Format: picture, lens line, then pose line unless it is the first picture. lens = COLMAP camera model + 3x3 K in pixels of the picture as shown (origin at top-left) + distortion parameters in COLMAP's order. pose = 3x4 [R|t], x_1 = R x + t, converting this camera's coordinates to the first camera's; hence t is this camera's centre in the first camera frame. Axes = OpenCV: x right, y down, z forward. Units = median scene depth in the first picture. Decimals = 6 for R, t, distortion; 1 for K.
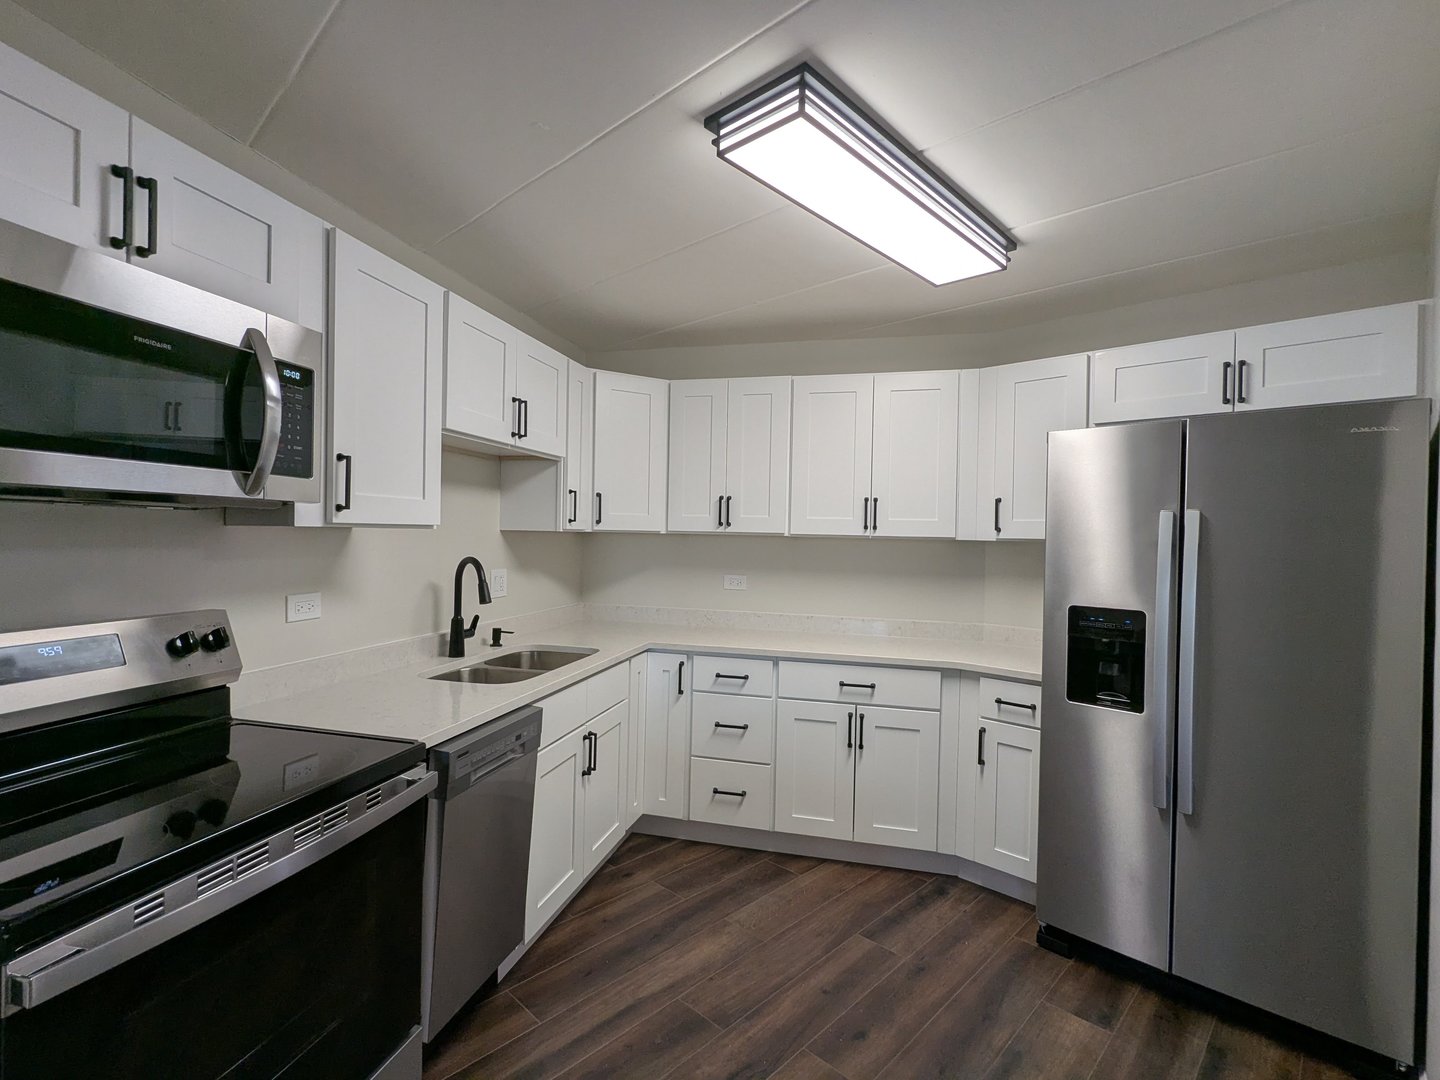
lens RADIAL K [[678.0, 0, 718.5], [0, 678.0, 535.6], [0, 0, 1]] dist [-0.004610, 0.000567]
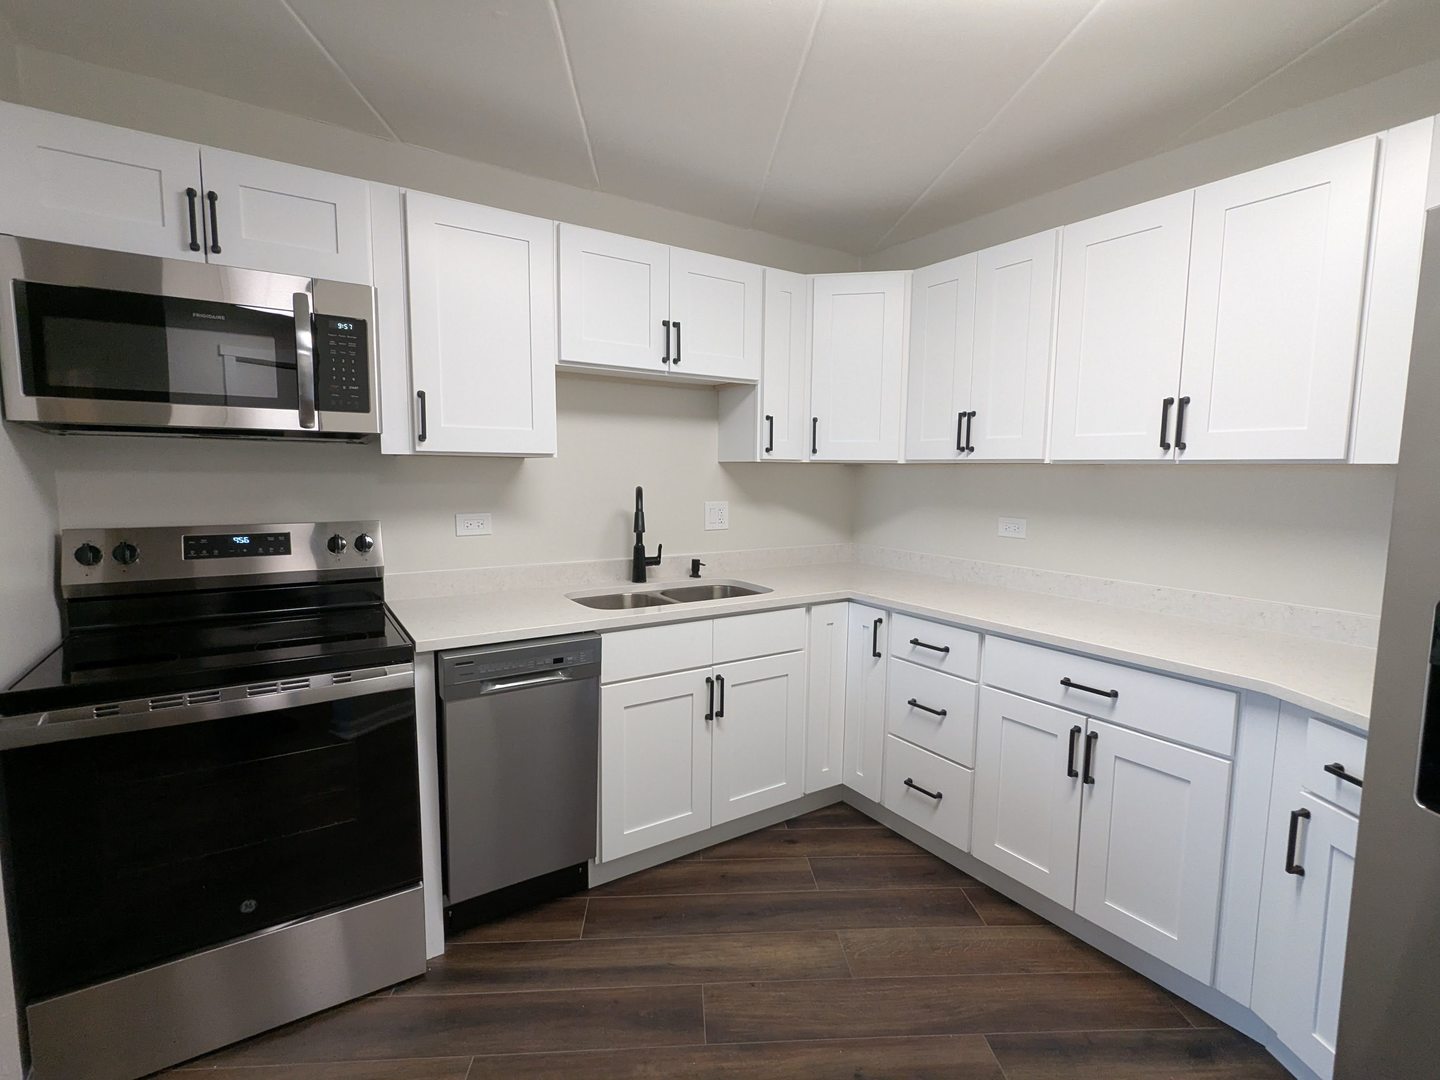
lens RADIAL K [[678.0, 0, 714.2], [0, 678.0, 535.9], [0, 0, 1]] dist [-0.004610, 0.000567]
pose [[0.739619, 0.052777, -0.670953, 0.377211], [0.002685, 0.996681, 0.081358, 0.020858], [0.673020, -0.061976, 0.737023, 0.291148]]
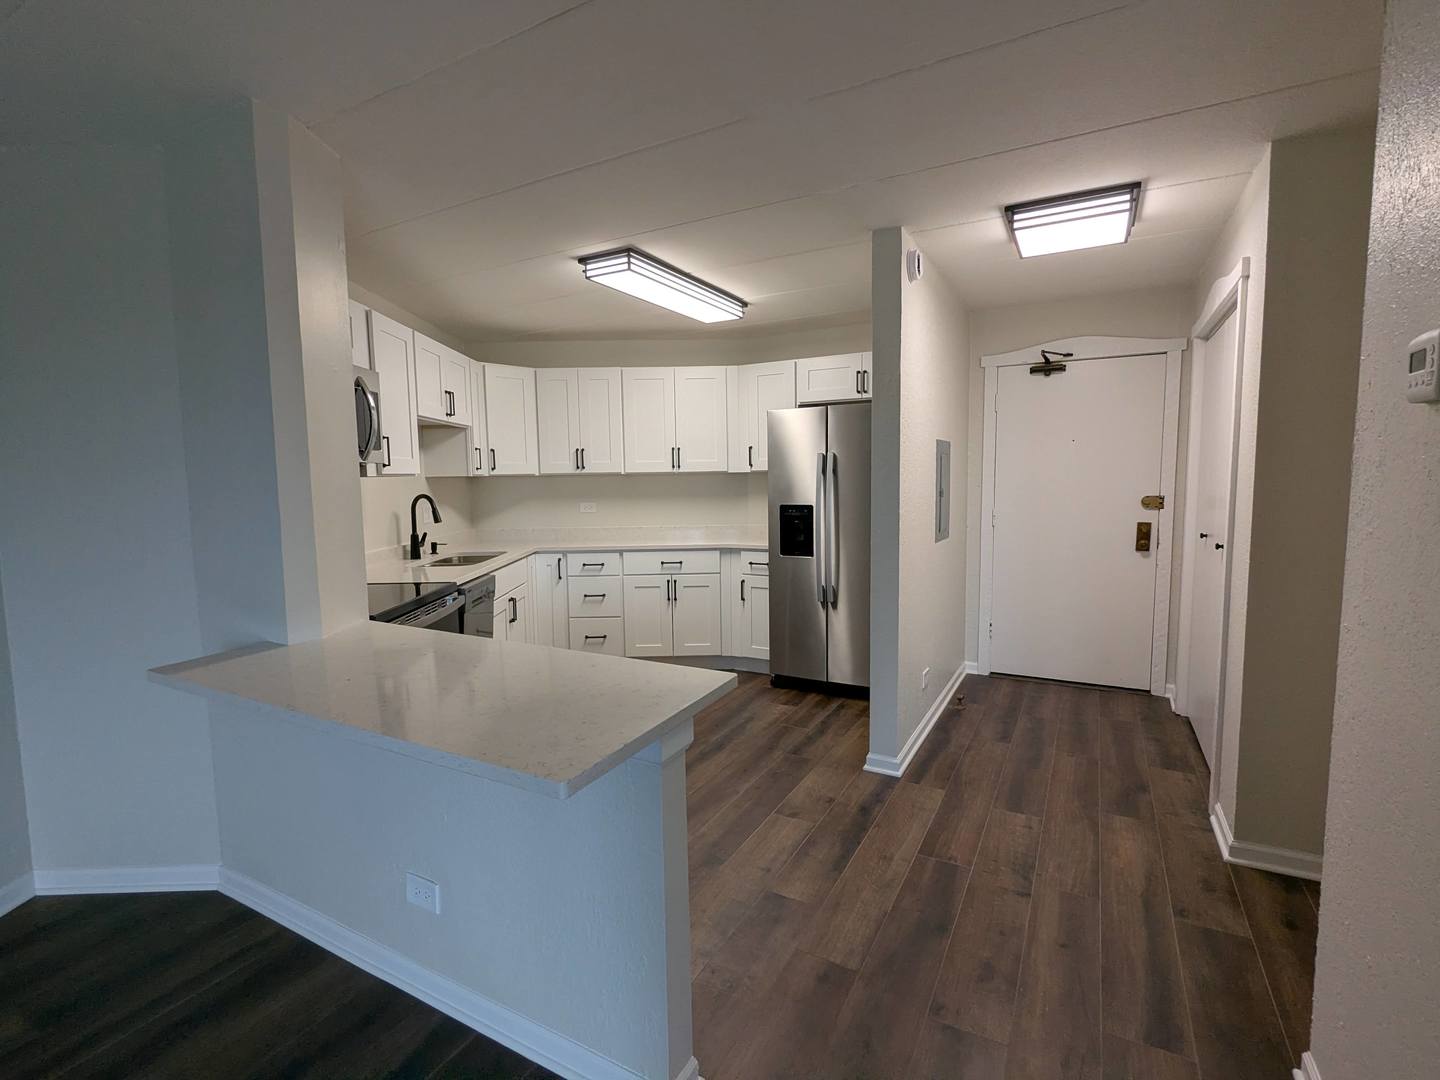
lens RADIAL K [[678.0, 0, 722.0], [0, 678.0, 536.7], [0, 0, 1]] dist [-0.004610, 0.000567]
pose [[0.963275, -0.060313, 0.261656, -0.108395], [0.036815, 0.994910, 0.093799, 0.007250], [-0.265982, -0.080722, 0.960592, -0.630275]]
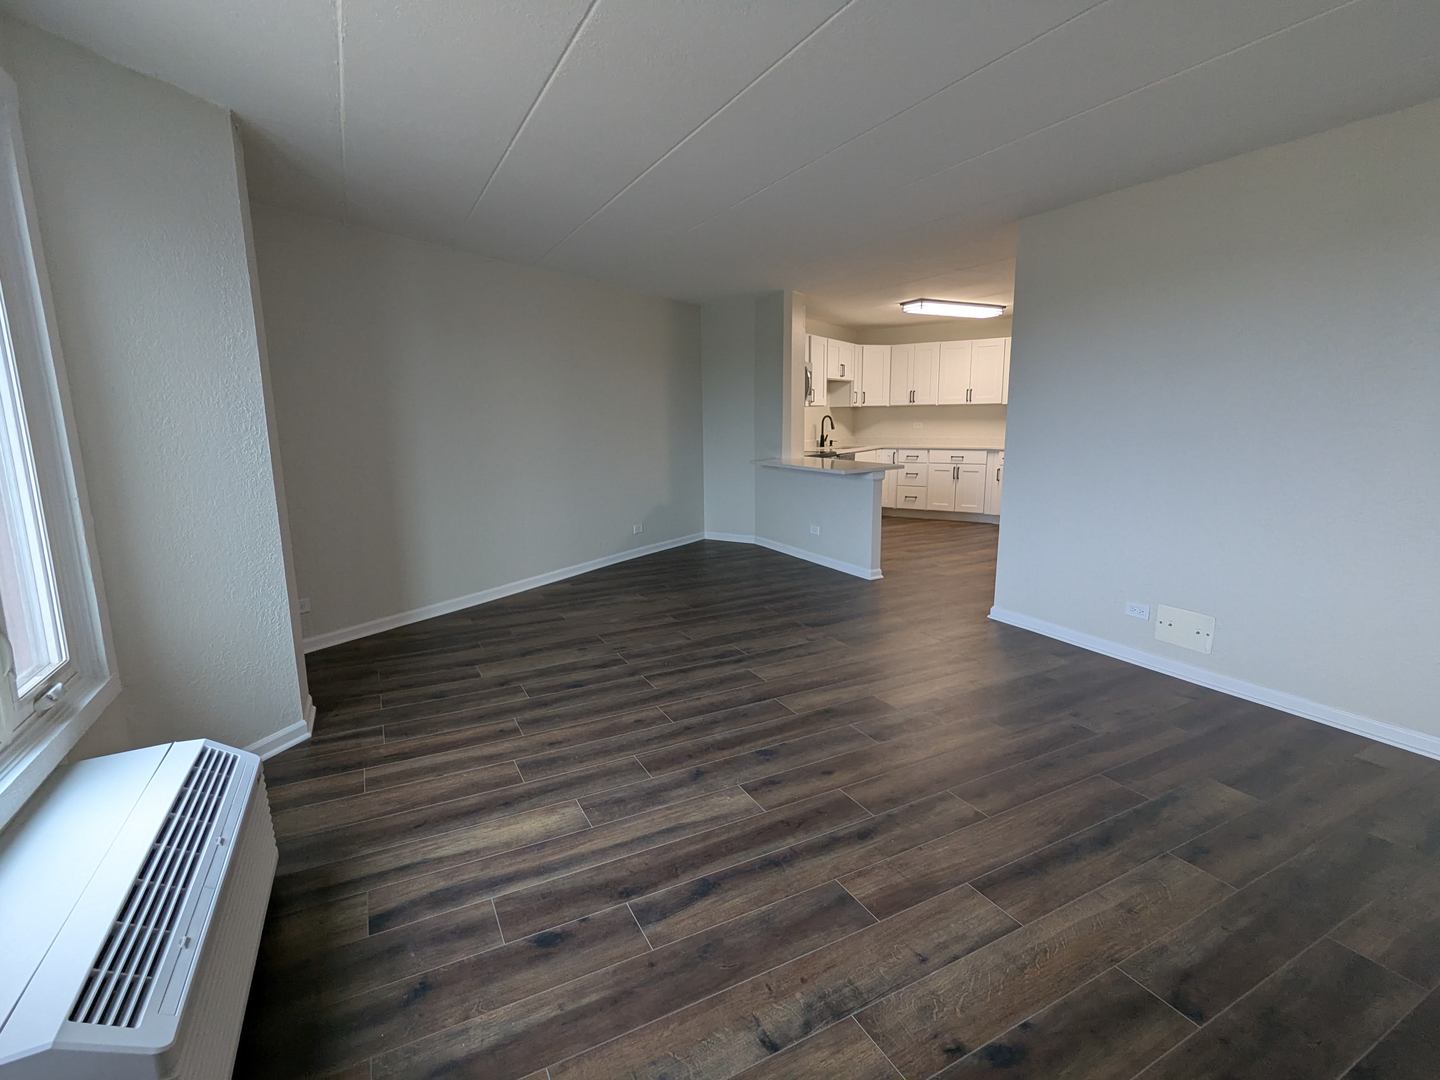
lens RADIAL K [[678.0, 0, 715.7], [0, 678.0, 541.2], [0, 0, 1]] dist [-0.004610, 0.000567]
pose [[0.948157, 0.023758, -0.316914, 0.156869], [0.033454, 0.984200, 0.173870, 0.039124], [0.316038, -0.175458, 0.932381, -2.121744]]
